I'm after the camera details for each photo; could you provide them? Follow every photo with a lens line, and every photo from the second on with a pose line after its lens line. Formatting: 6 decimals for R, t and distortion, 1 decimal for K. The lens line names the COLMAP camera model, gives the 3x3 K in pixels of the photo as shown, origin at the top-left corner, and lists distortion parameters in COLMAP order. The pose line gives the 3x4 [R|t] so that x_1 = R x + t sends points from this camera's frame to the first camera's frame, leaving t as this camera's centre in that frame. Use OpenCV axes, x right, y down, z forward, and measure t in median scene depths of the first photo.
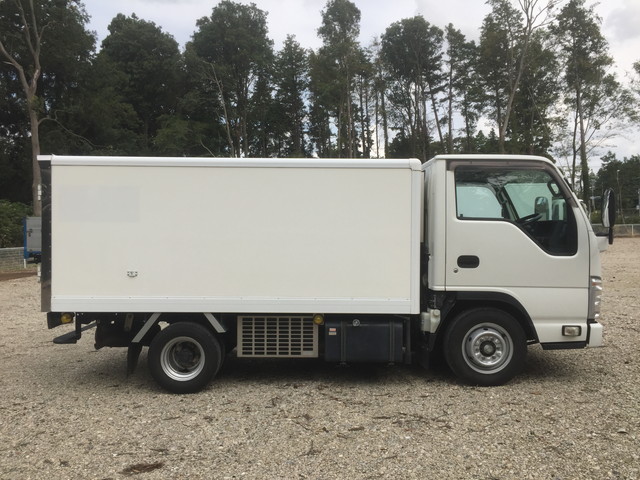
lens RADIAL K [[557.1, 0, 322.7], [0, 557.1, 239.5], [0, 0, 1]] dist [0.034966, -0.021729]
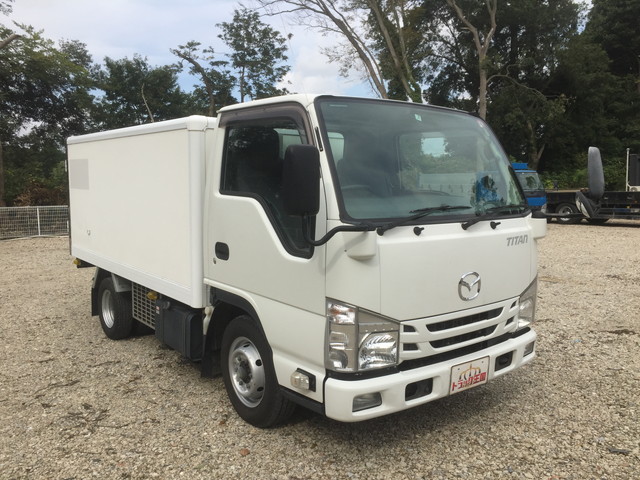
lens RADIAL K [[557.1, 0, 322.2], [0, 557.1, 239.0], [0, 0, 1]] dist [0.034966, -0.021729]
pose [[0.623846, 0.088671, -0.776501, 0.916683], [-0.022587, 0.995174, 0.095495, -0.049988], [0.781221, -0.042035, 0.622838, 0.638598]]
